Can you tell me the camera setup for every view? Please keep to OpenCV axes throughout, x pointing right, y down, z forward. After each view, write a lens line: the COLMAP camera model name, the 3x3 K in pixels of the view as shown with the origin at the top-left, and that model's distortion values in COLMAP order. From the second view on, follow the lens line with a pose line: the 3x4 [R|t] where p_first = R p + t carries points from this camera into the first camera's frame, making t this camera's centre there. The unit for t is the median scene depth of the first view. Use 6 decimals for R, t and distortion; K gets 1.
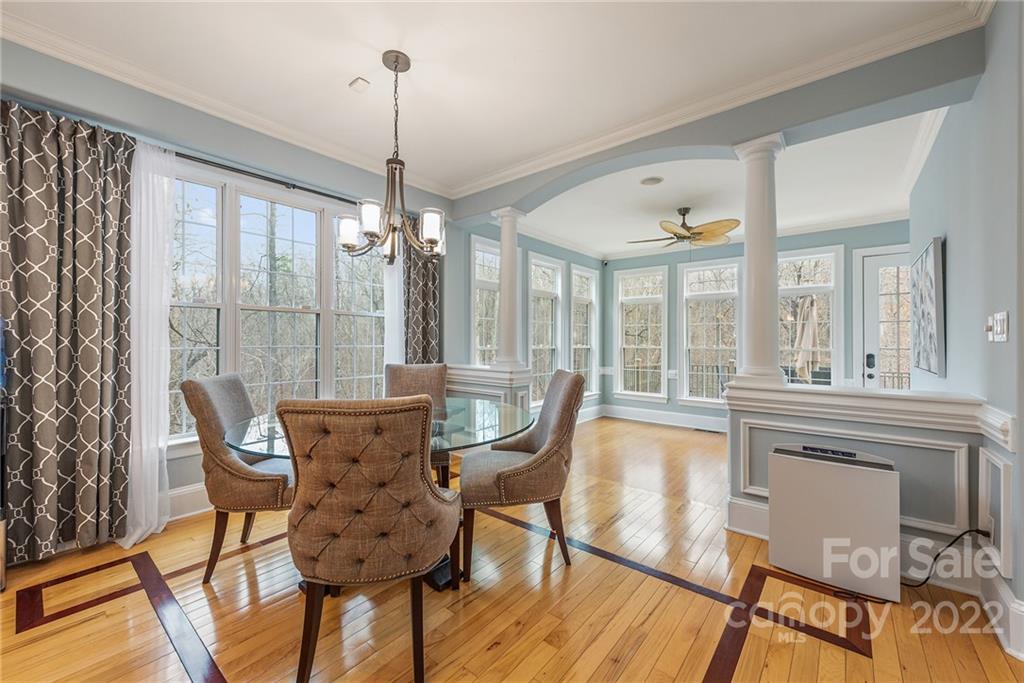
lens RADIAL K [[402.4, 0, 516.1], [0, 402.4, 339.4], [0, 0, 1]] dist [0.006170, -0.000740]
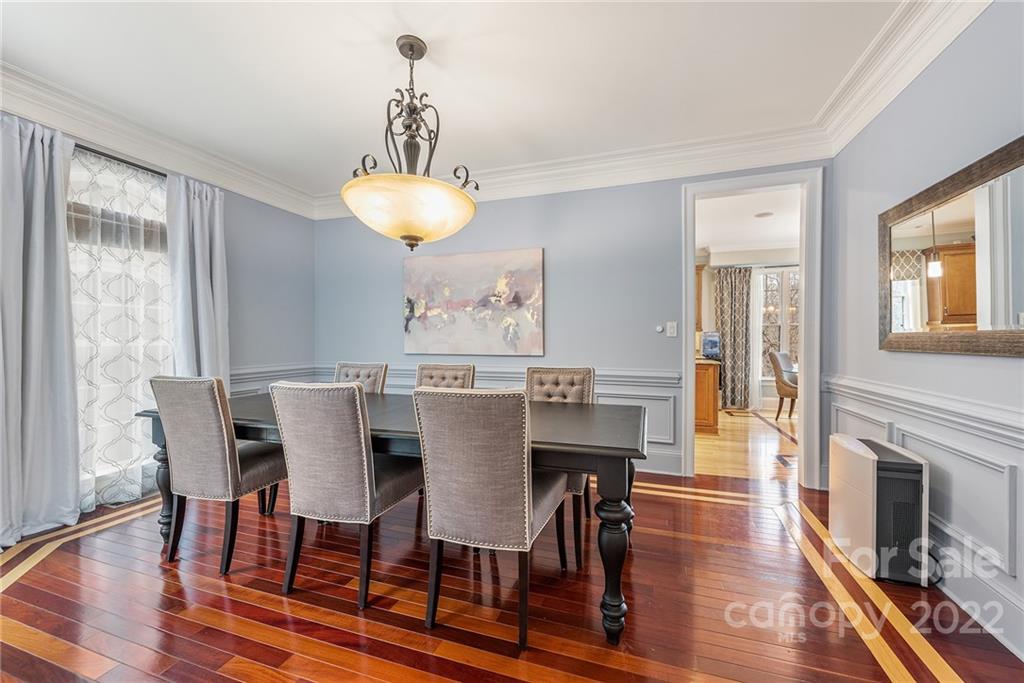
lens RADIAL K [[402.4, 0, 512.6], [0, 402.4, 343.1], [0, 0, 1]] dist [0.006170, -0.000740]
pose [[0.349928, 0.008327, -0.936740, 0.515940], [0.005099, 0.999929, 0.010793, -0.005162], [0.936763, -0.008554, 0.349860, -0.719599]]
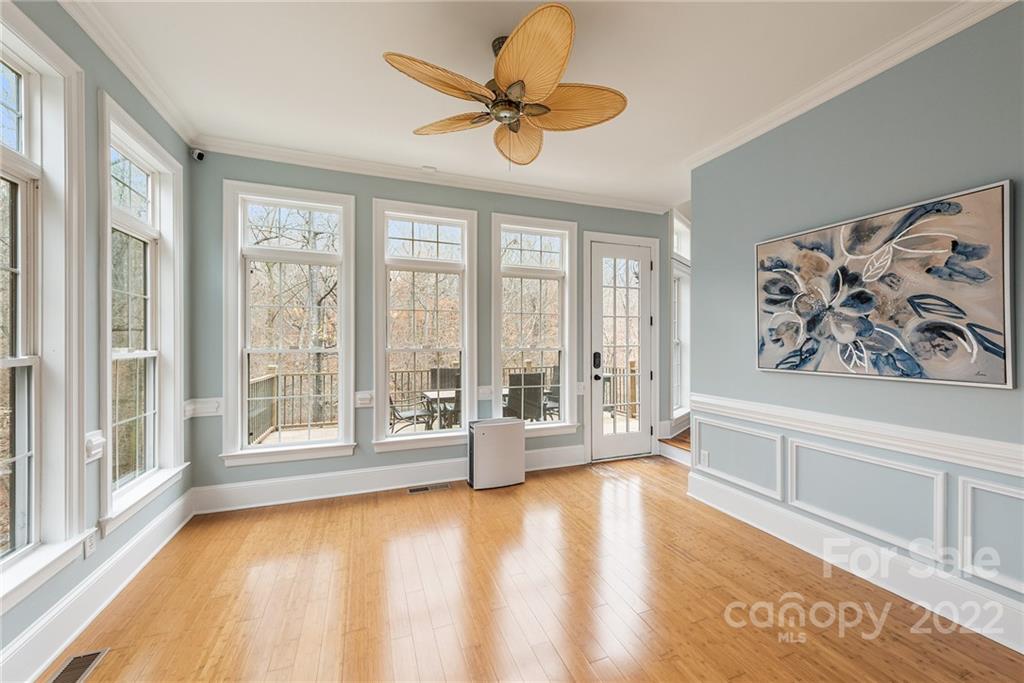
lens RADIAL K [[402.4, 0, 518.7], [0, 402.4, 339.8], [0, 0, 1]] dist [0.006170, -0.000740]
pose [[0.492658, -0.004111, 0.870213, 0.024123], [-0.002114, 0.999980, 0.005921, 0.003297], [-0.870220, -0.004757, 0.492640, 0.708586]]
